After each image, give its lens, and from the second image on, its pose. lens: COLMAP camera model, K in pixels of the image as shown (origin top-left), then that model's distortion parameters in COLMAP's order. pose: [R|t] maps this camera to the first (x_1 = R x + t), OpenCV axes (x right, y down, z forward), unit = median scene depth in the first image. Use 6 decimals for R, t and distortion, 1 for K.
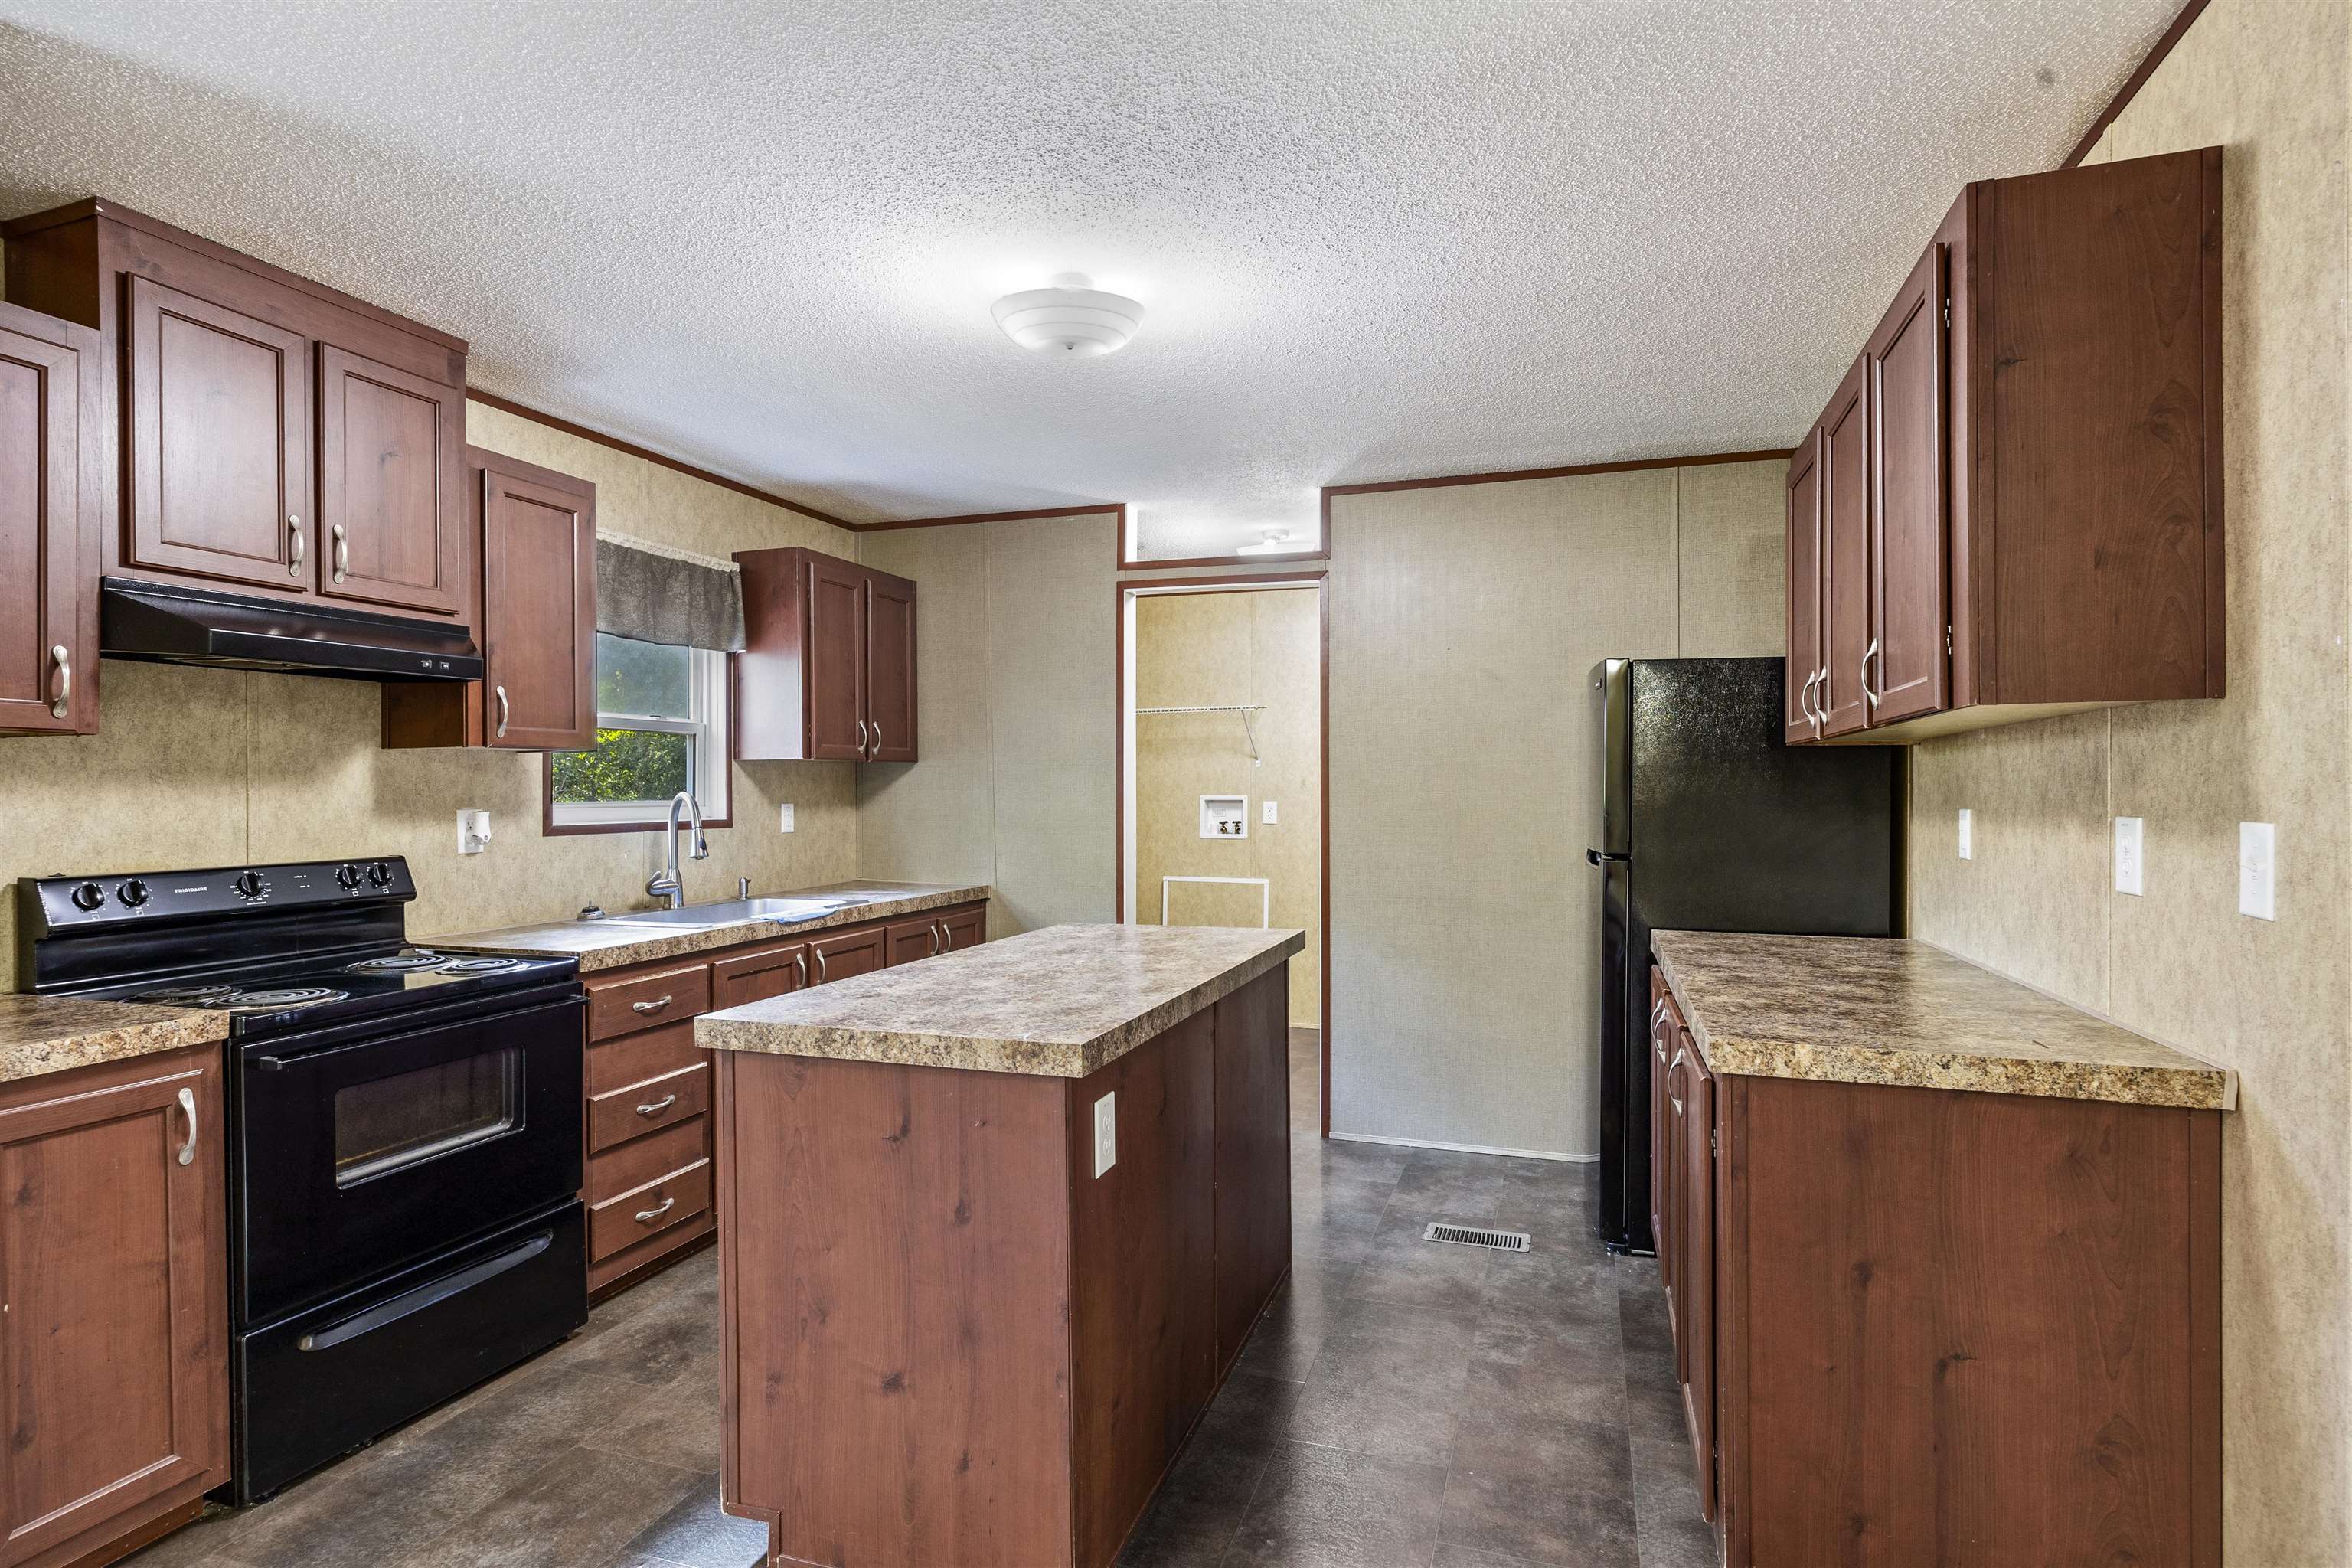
lens RADIAL K [[1182.0, 0, 1167.4], [0, 1182.0, 795.2], [0, 0, 1]] dist [0.004344, 0.001292]
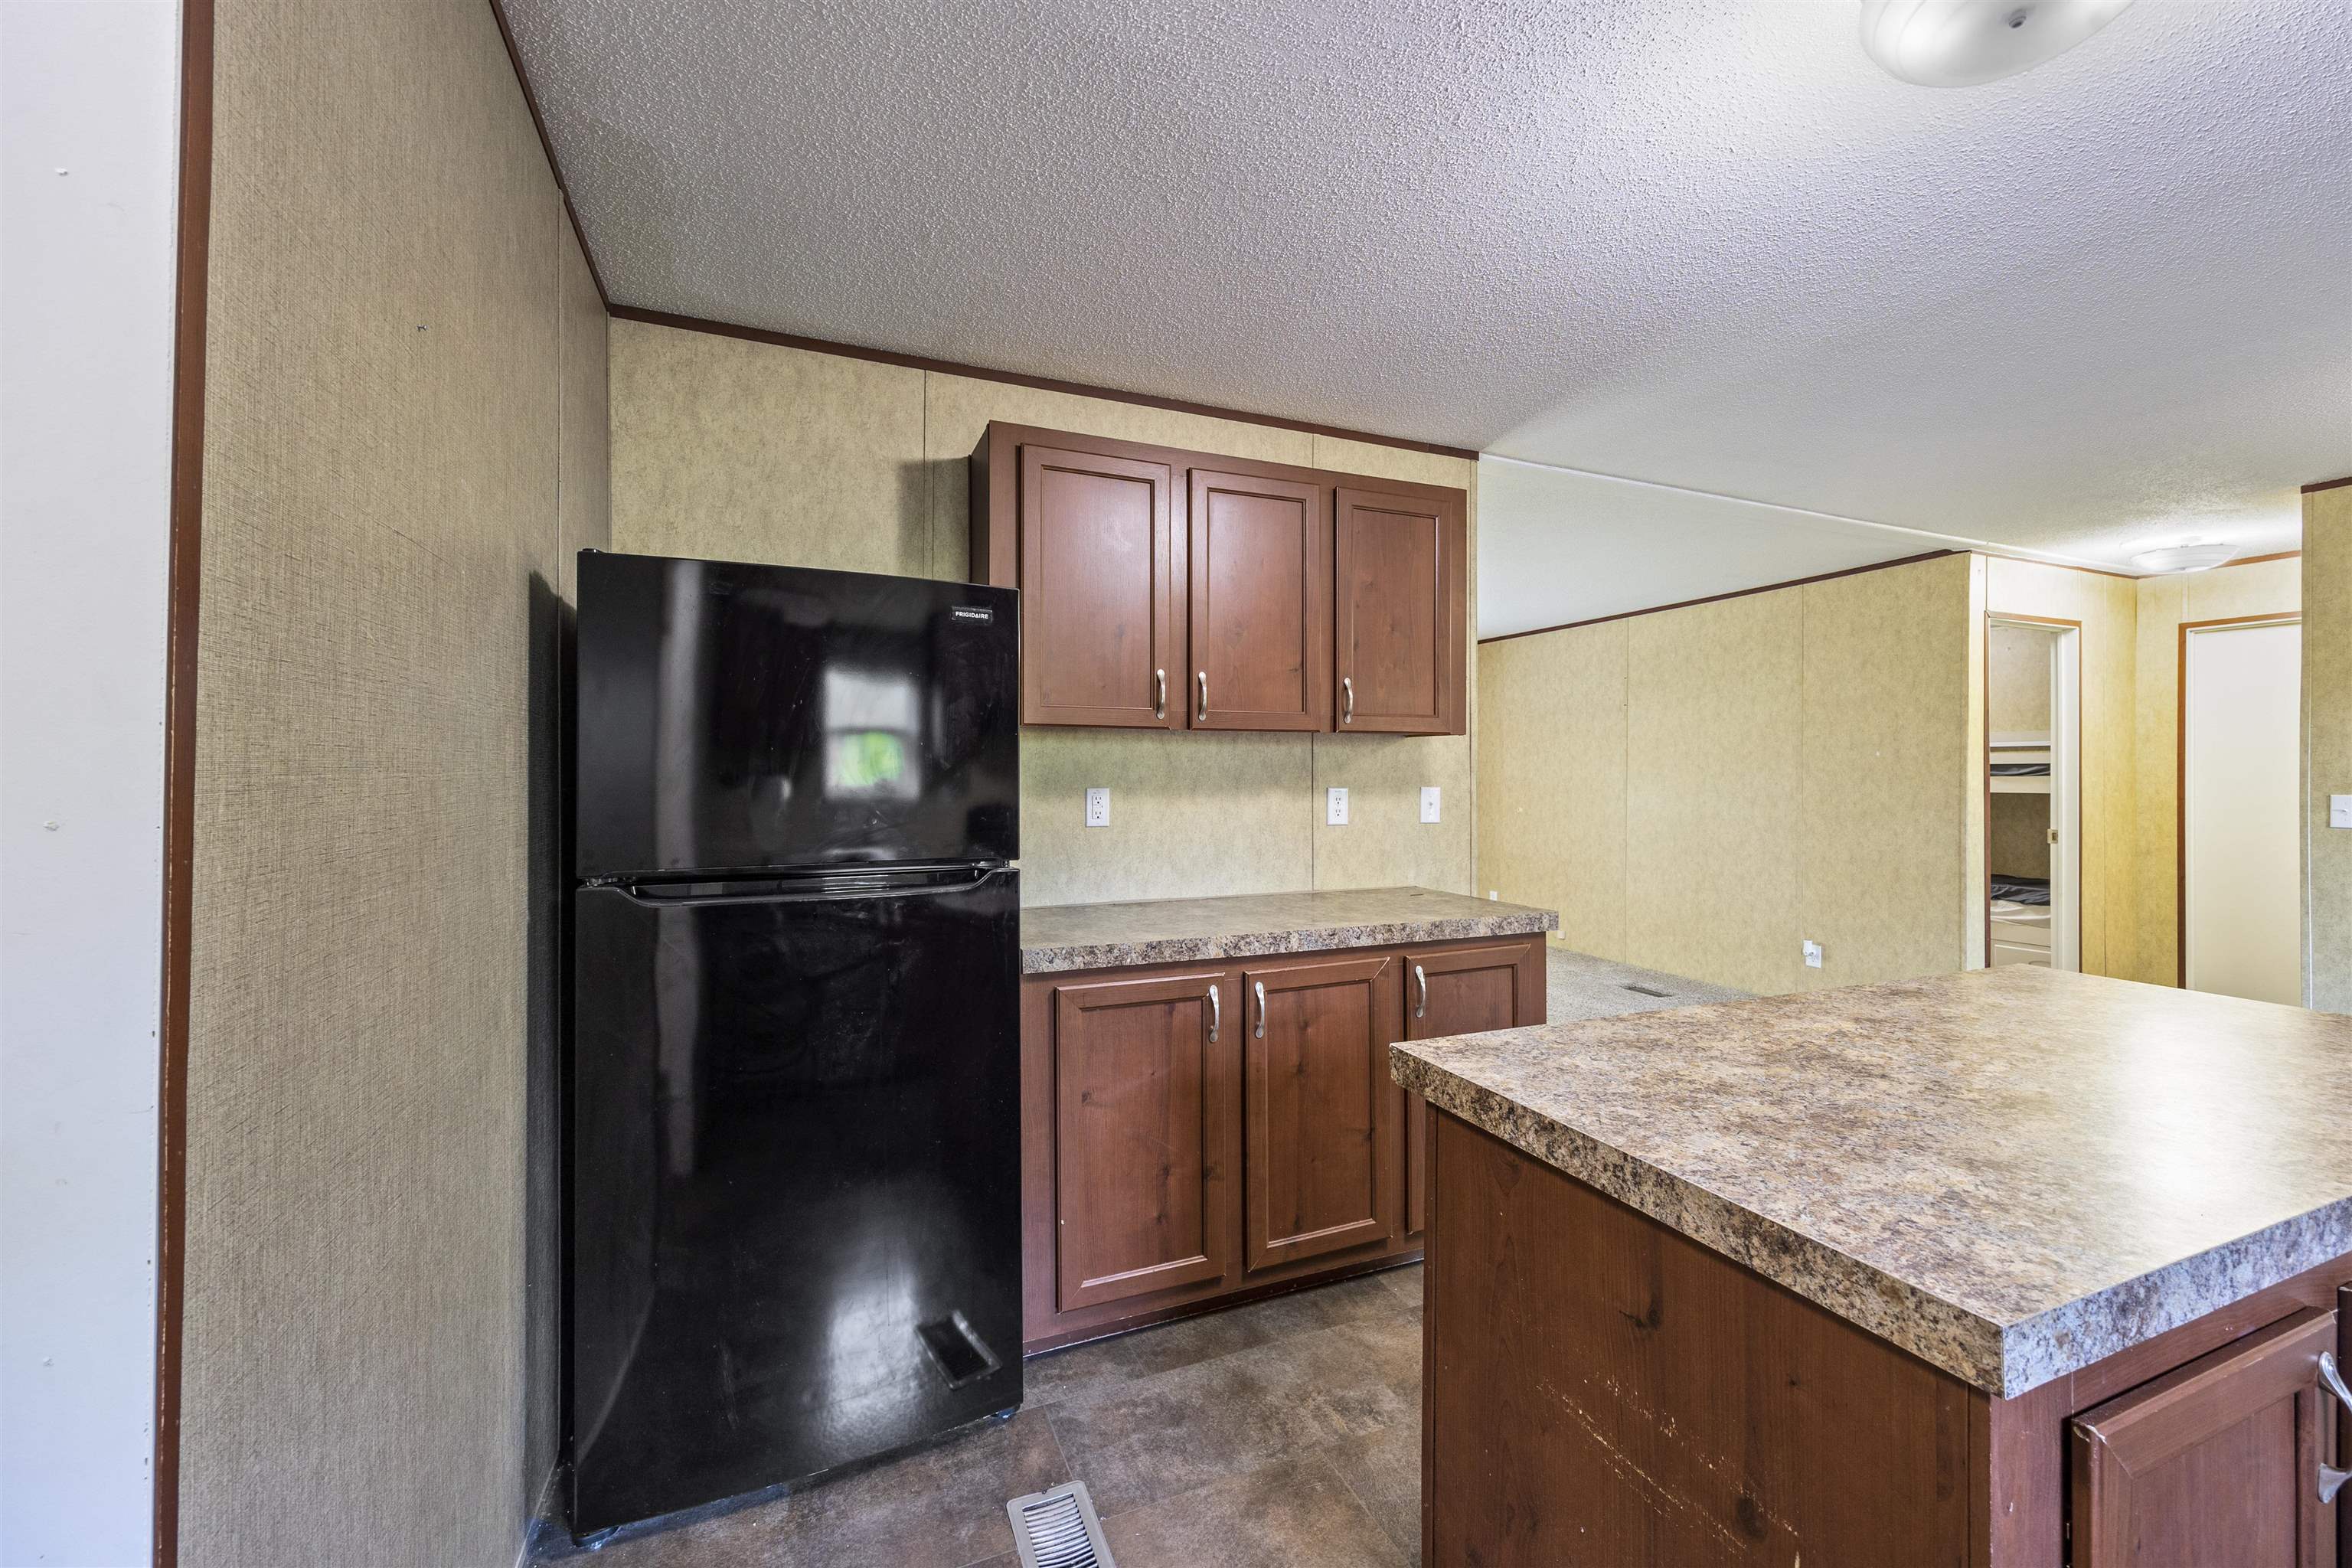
lens RADIAL K [[932.8, 0, 1184.9], [0, 932.8, 768.1], [0, 0, 1]] dist [-0.000633, 0.002299]
pose [[-0.672672, 0.003360, 0.739933, -0.134962], [-0.000330, 0.999988, -0.004841, -0.004571], [-0.739940, -0.003500, -0.672663, 1.515034]]
